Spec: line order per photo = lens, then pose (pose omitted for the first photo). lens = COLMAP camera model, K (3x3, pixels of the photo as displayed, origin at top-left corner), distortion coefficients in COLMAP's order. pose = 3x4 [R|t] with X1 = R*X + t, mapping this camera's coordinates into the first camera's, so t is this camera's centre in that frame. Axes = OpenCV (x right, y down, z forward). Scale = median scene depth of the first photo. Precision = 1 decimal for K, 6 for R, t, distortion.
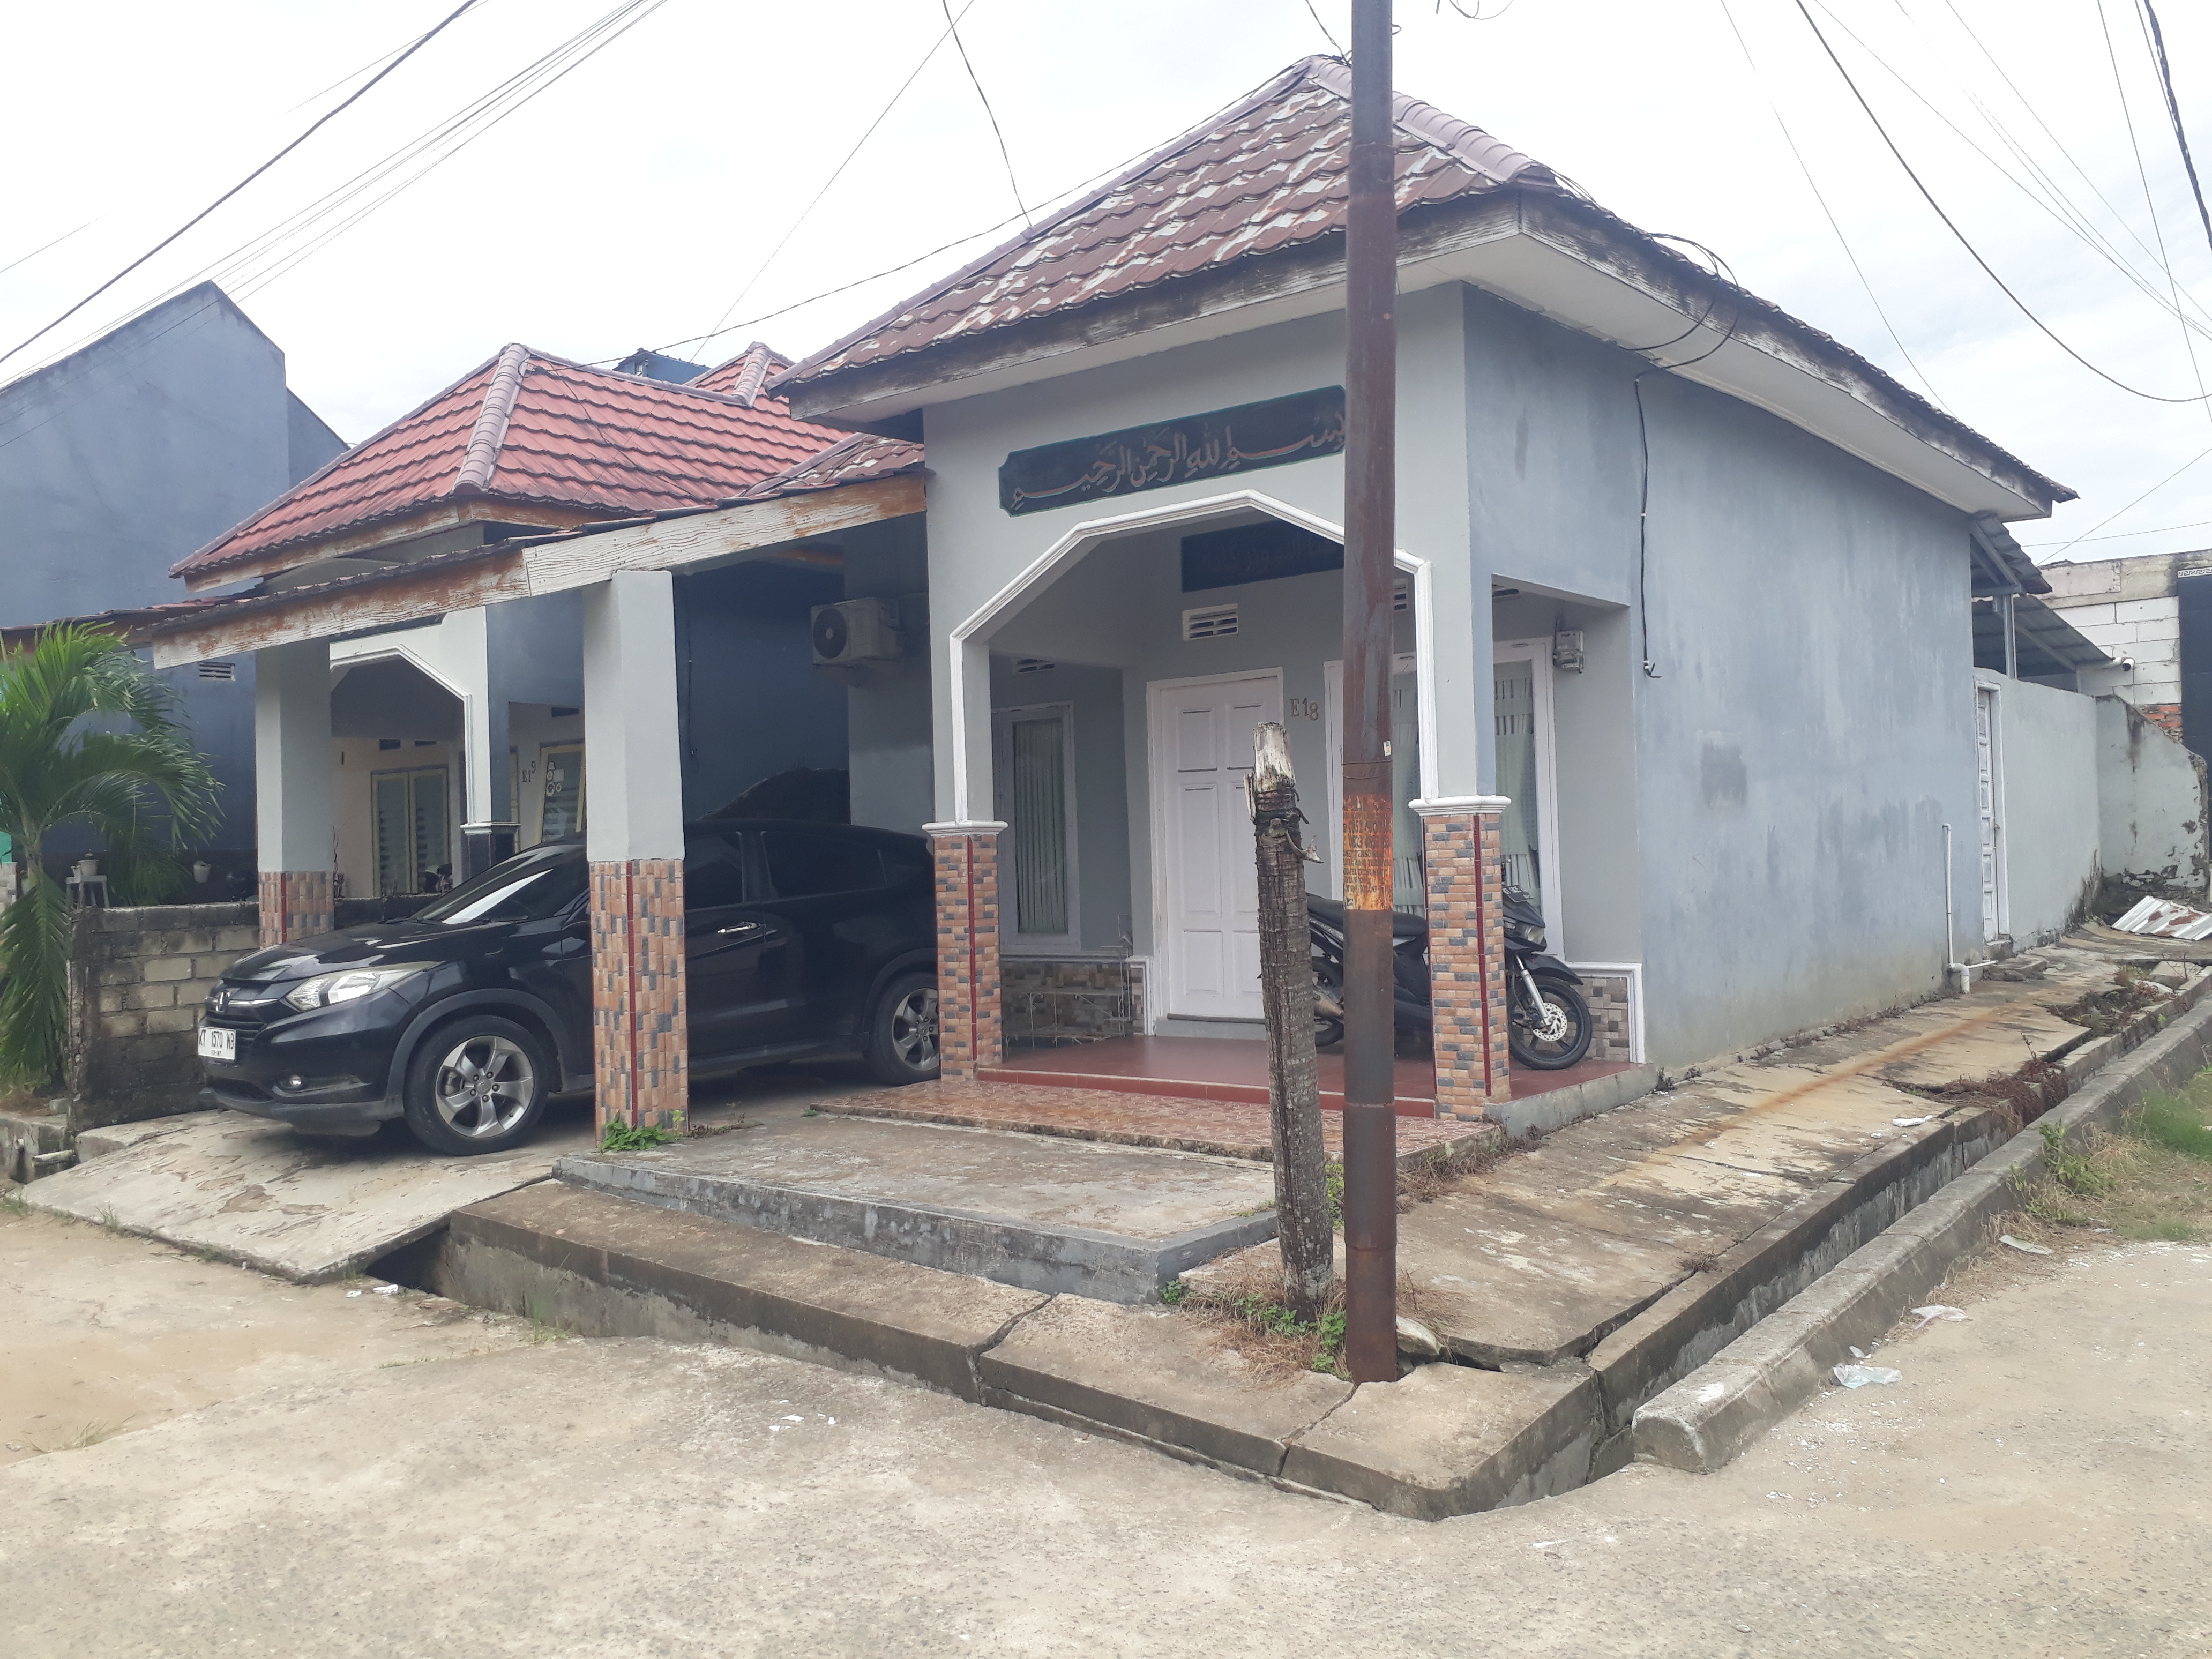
lens RADIAL K [[1790.1, 0, 1108.3], [0, 1790.1, 810.7], [0, 0, 1]] dist [0.105626, -0.127732]
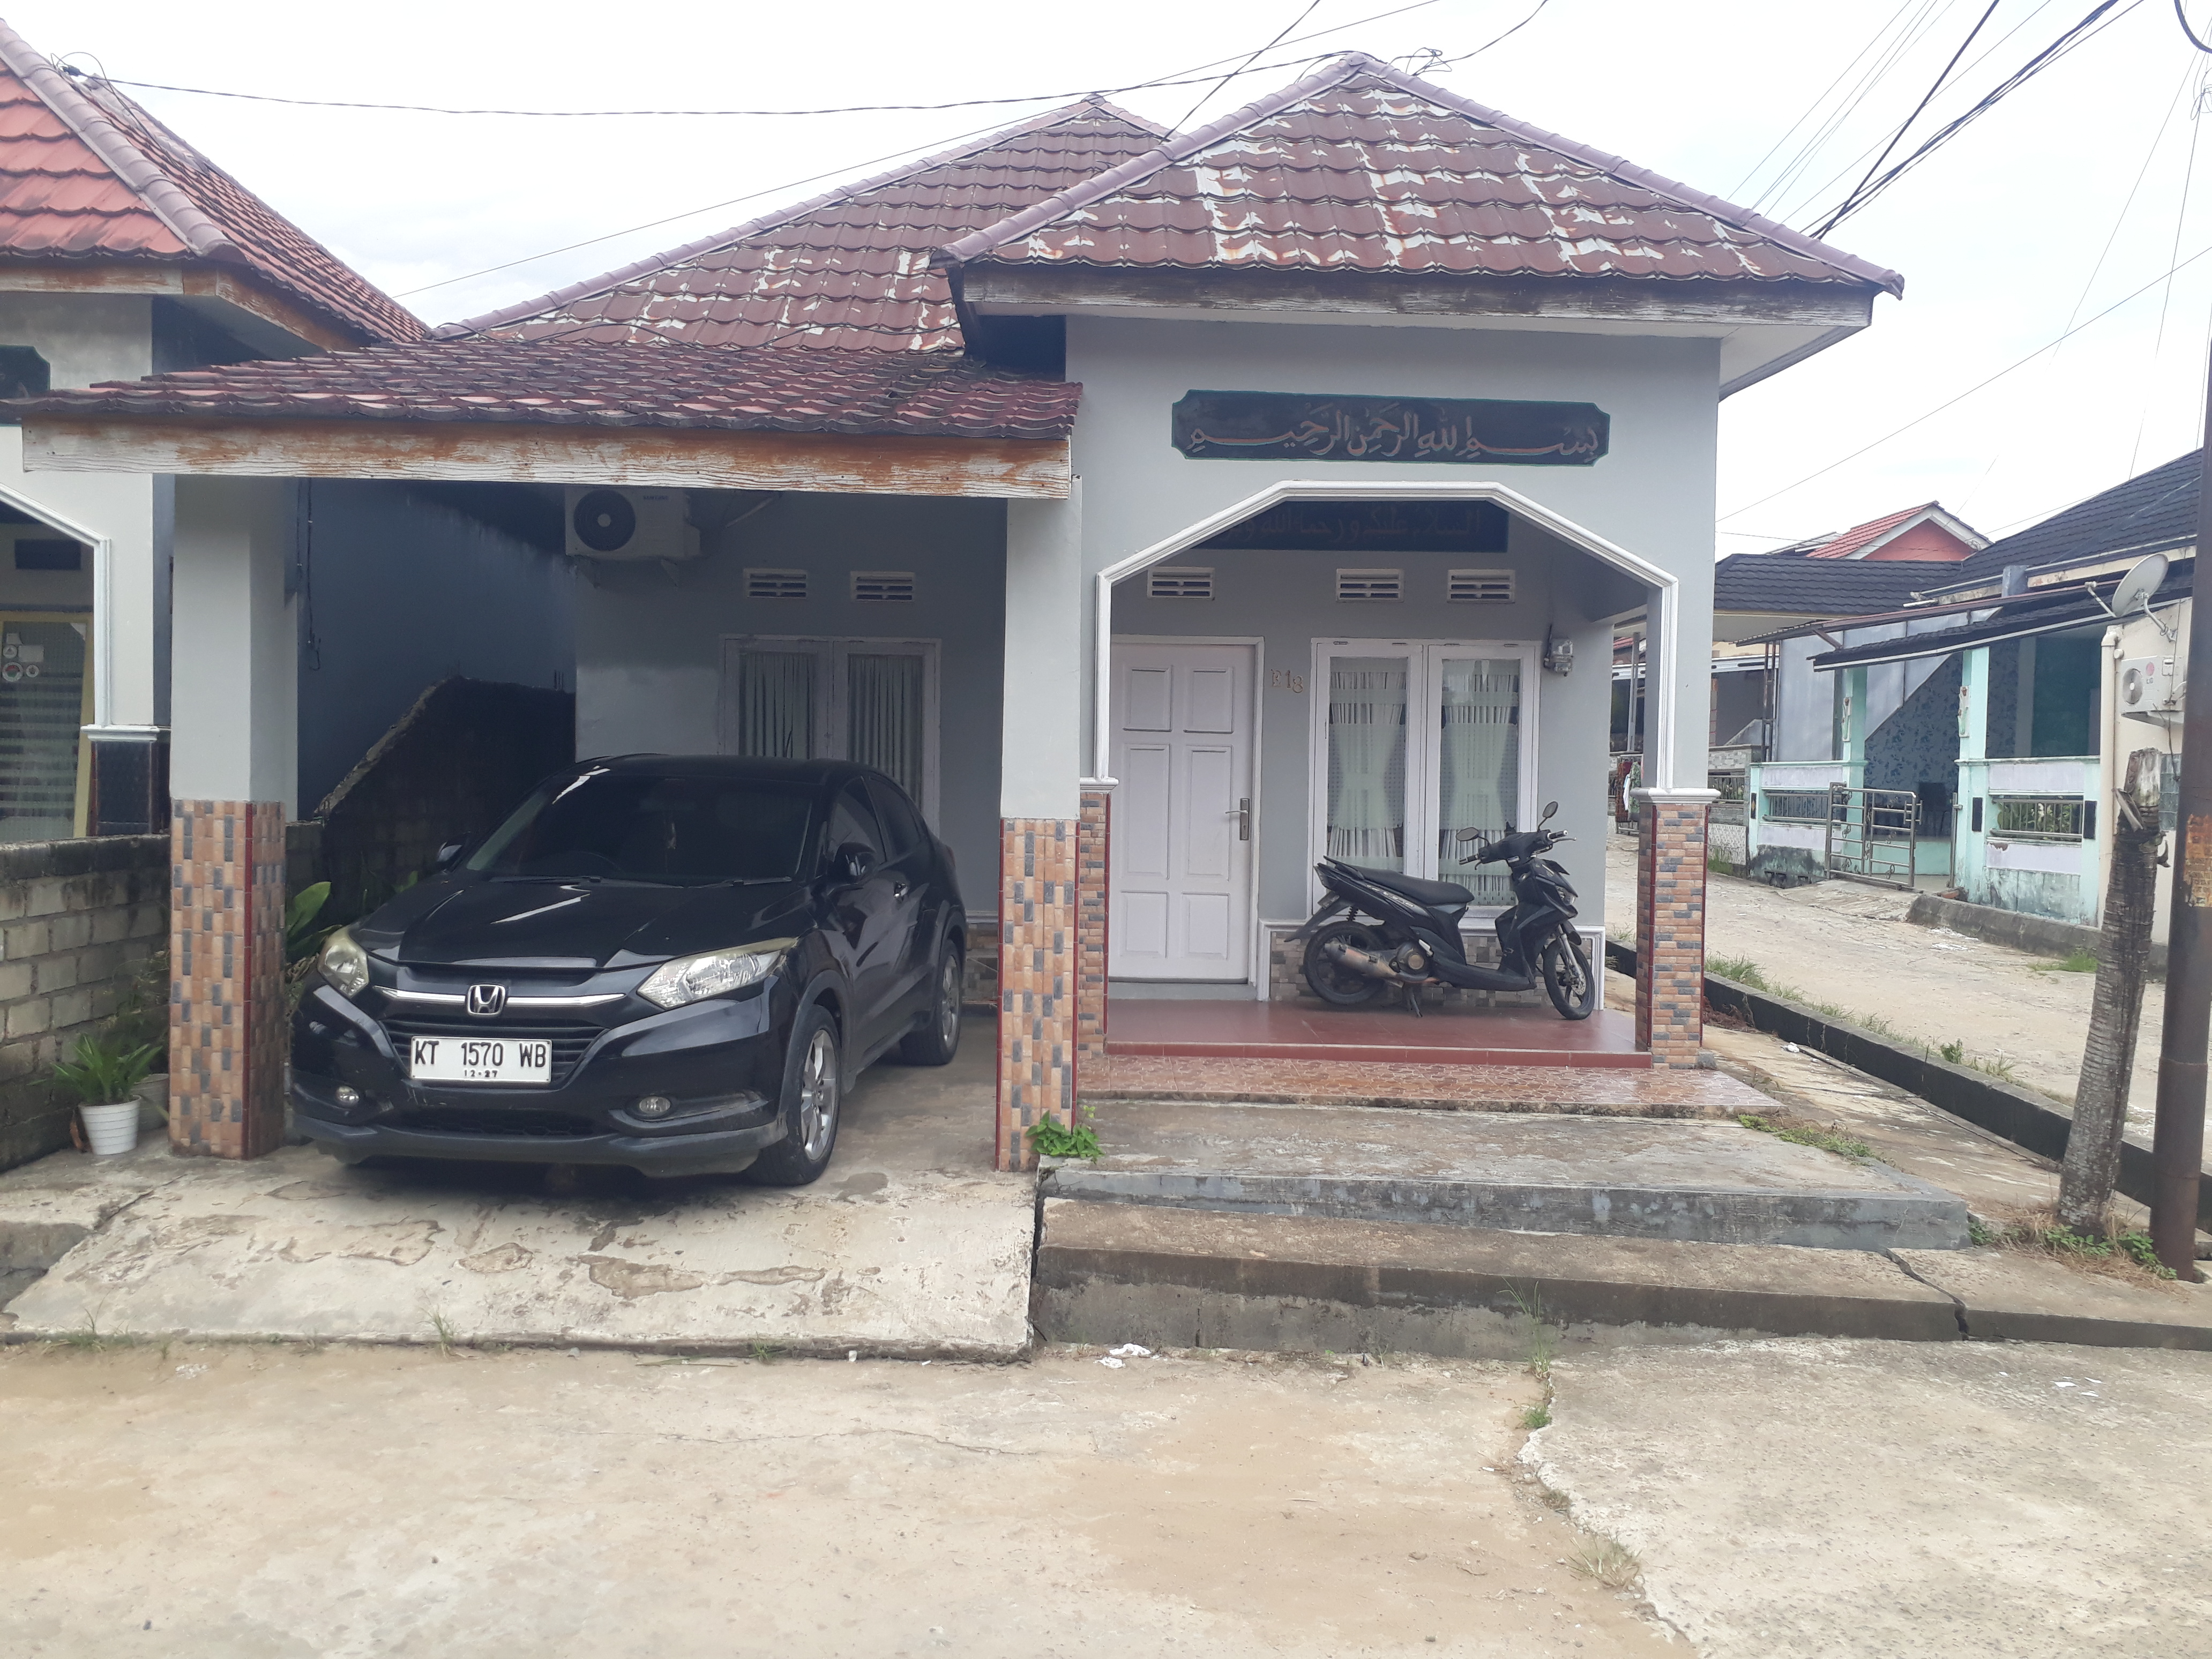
lens RADIAL K [[1747.9, 0, 1106.0], [0, 1747.9, 829.5], [0, 0, 1]] dist [-0.003993, -0.037740]
pose [[0.781263, 0.029036, 0.623526, -0.789974], [-0.058814, 0.997898, 0.027223, 0.009964], [-0.621424, -0.057940, 0.781329, 0.361071]]
